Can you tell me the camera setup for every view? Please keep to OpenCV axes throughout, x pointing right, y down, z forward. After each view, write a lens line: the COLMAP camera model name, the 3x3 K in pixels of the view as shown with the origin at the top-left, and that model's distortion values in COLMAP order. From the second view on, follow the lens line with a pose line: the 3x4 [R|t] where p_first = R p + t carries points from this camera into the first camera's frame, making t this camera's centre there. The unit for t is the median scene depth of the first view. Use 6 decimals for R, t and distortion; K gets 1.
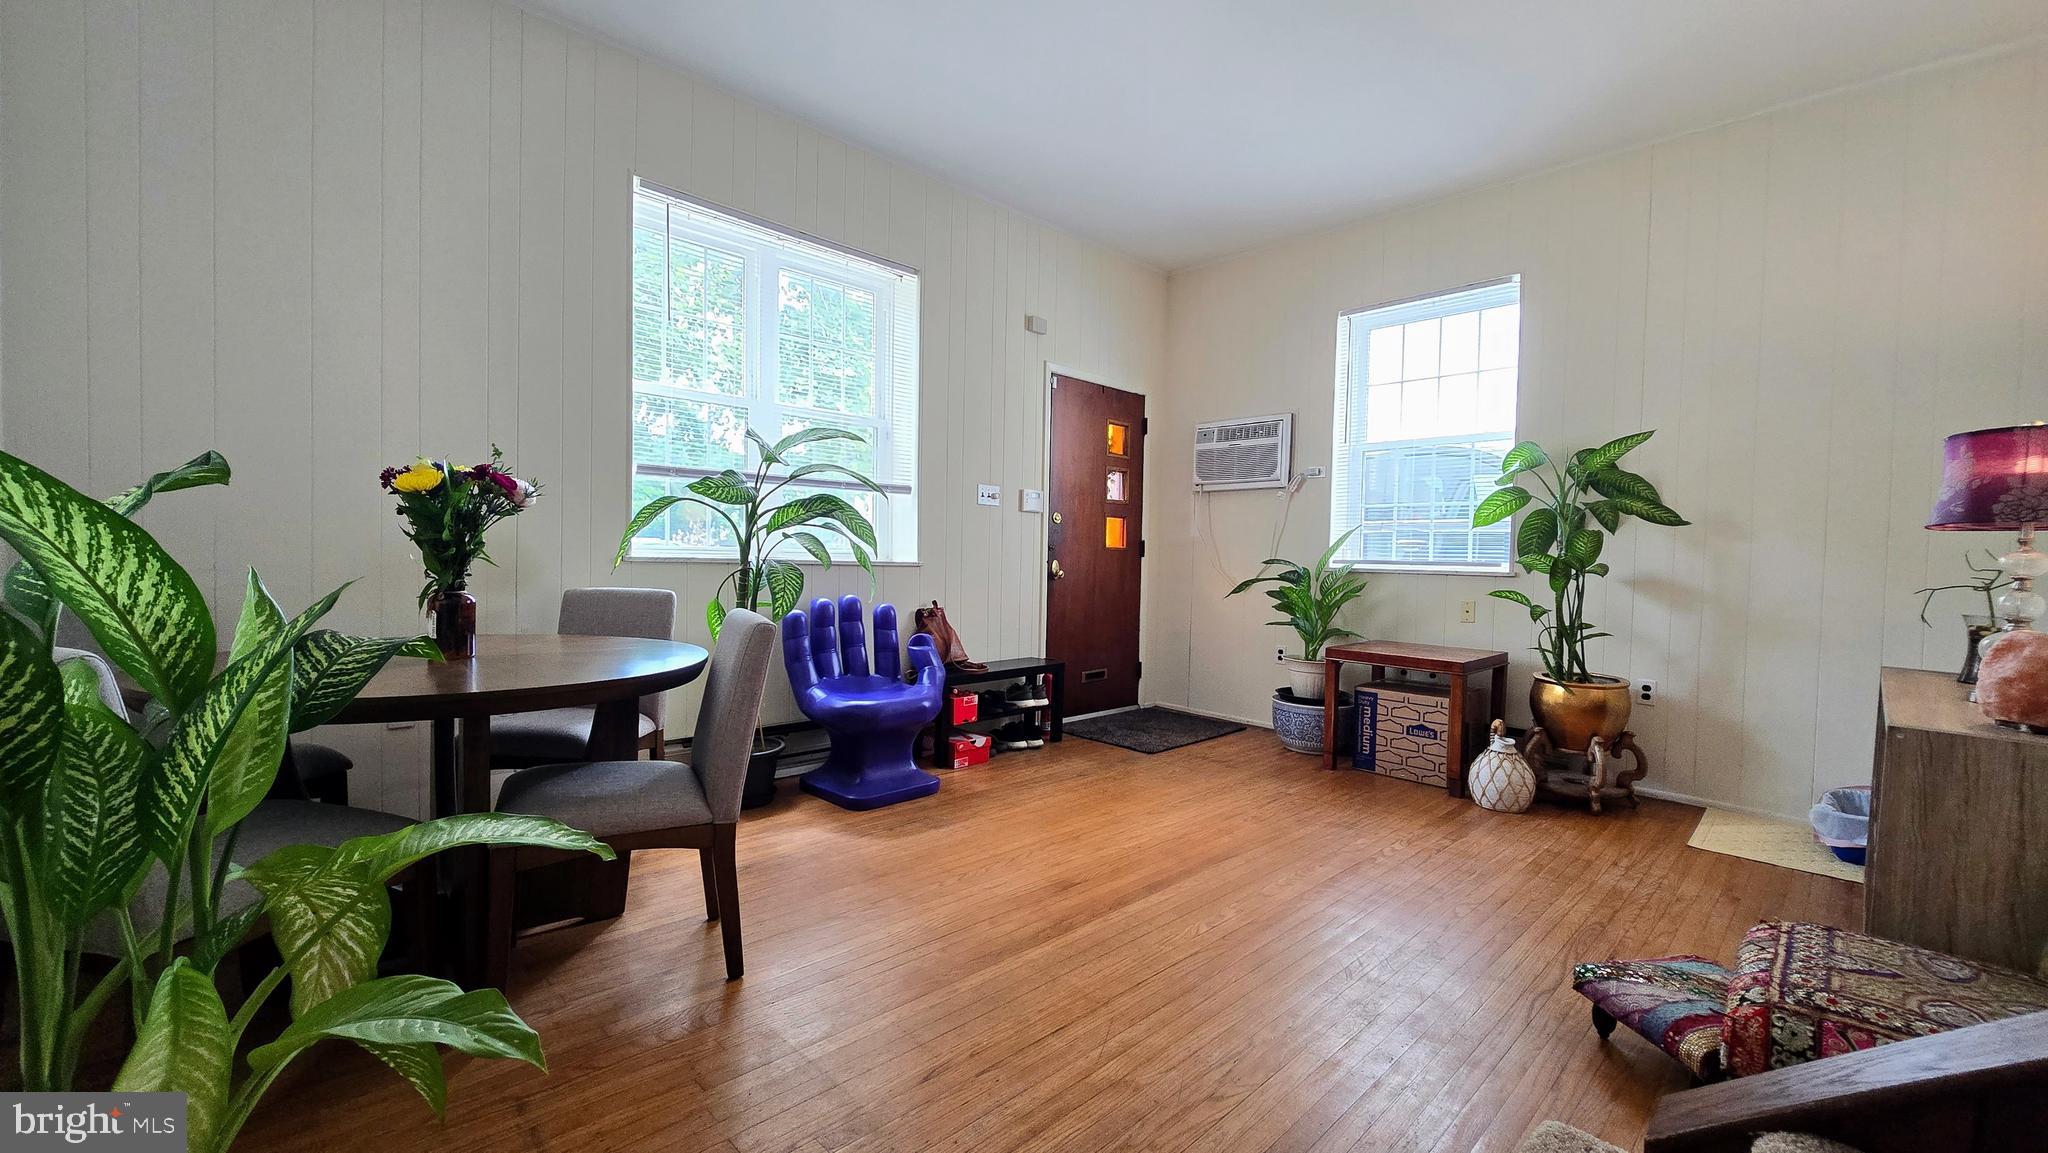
lens RADIAL K [[832.3, 0, 1013.4], [0, 832.3, 575.5], [0, 0, 1]] dist [-0.012306, 0.000006]
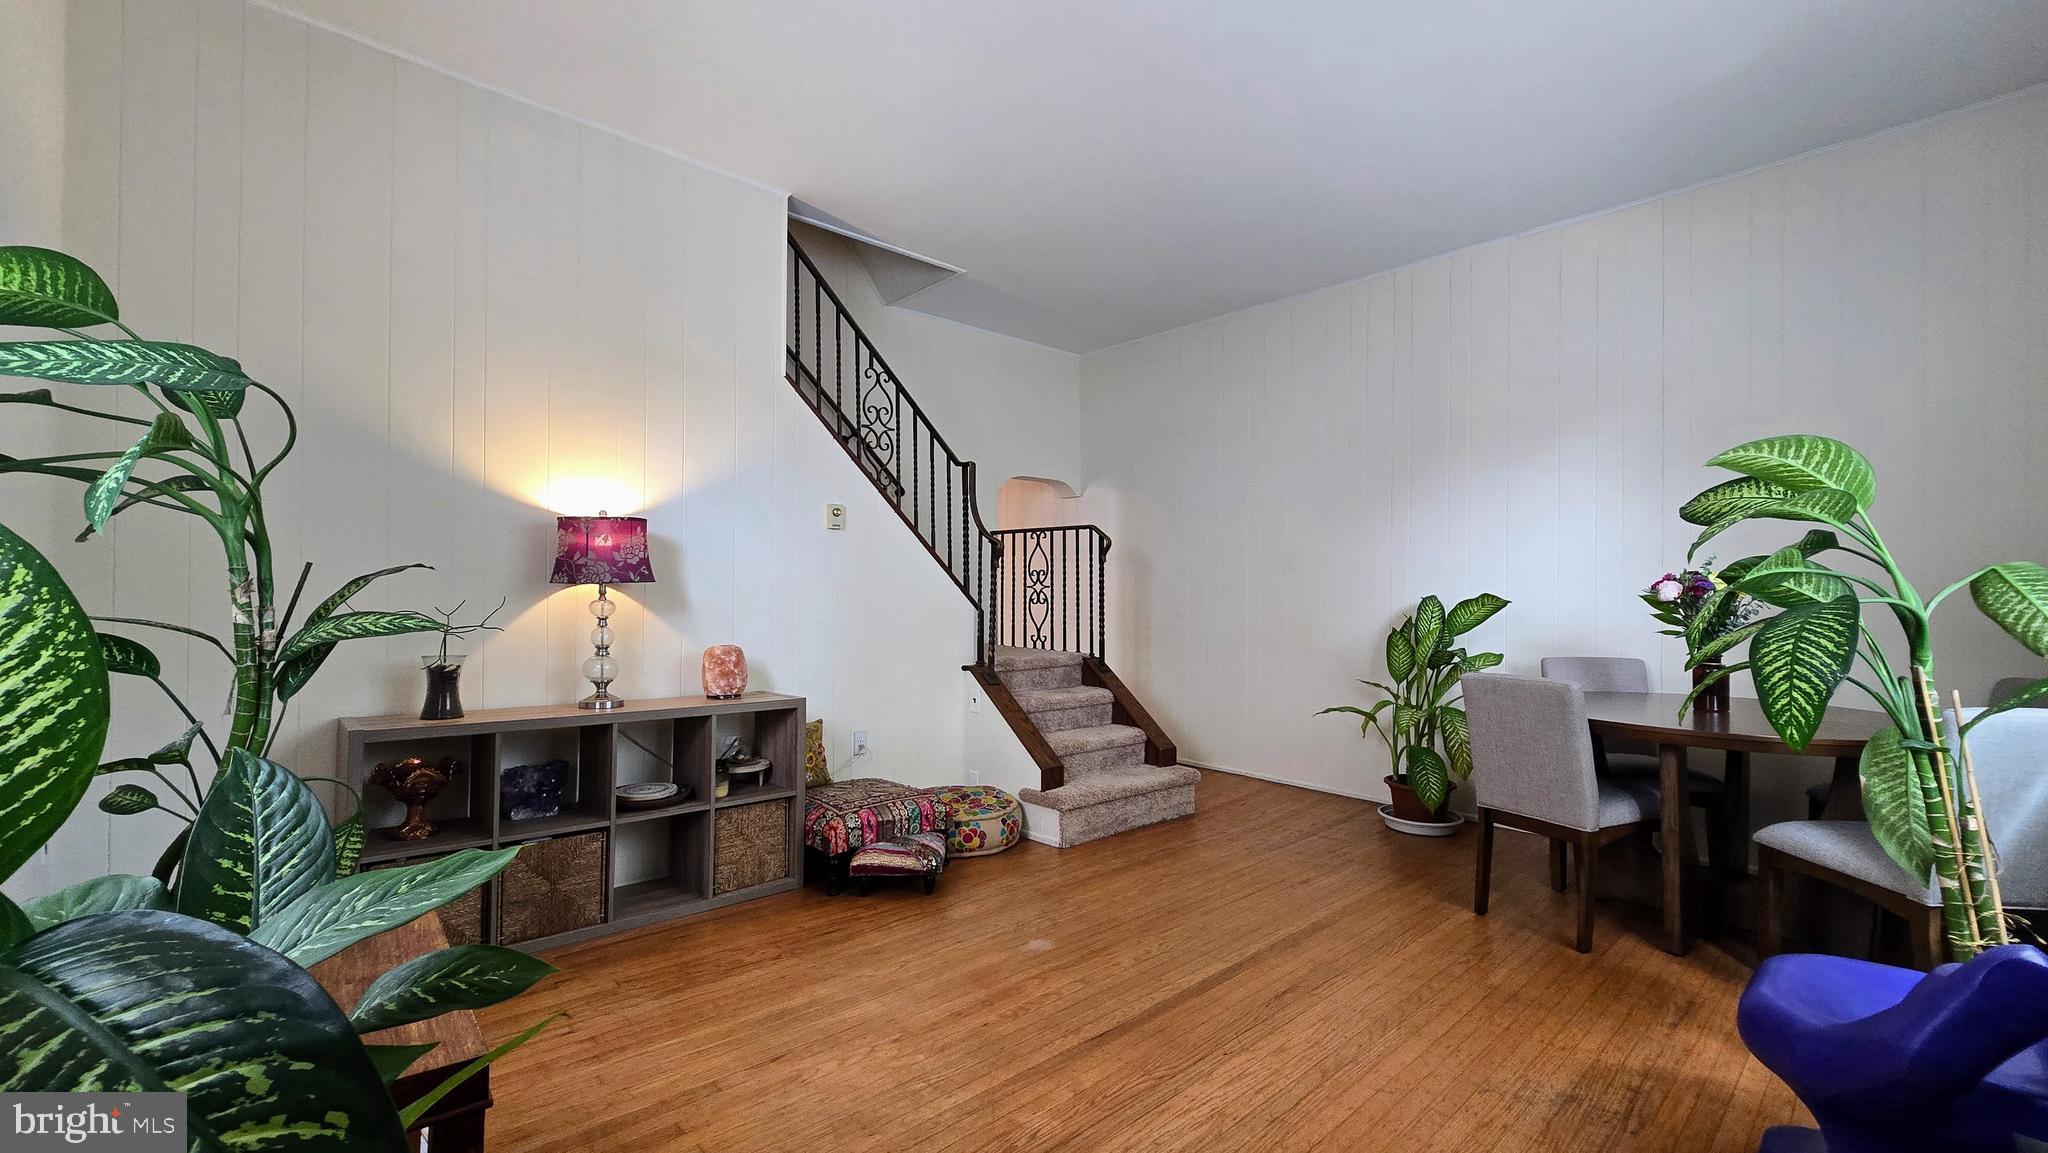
lens RADIAL K [[832.3, 0, 1013.4], [0, 832.3, 575.5], [0, 0, 1]] dist [-0.012306, 0.000006]
pose [[-0.999212, -0.021386, 0.033437, 0.353391], [-0.021263, 0.999766, 0.004015, -0.079601], [-0.033515, 0.003301, -0.999433, 1.922940]]
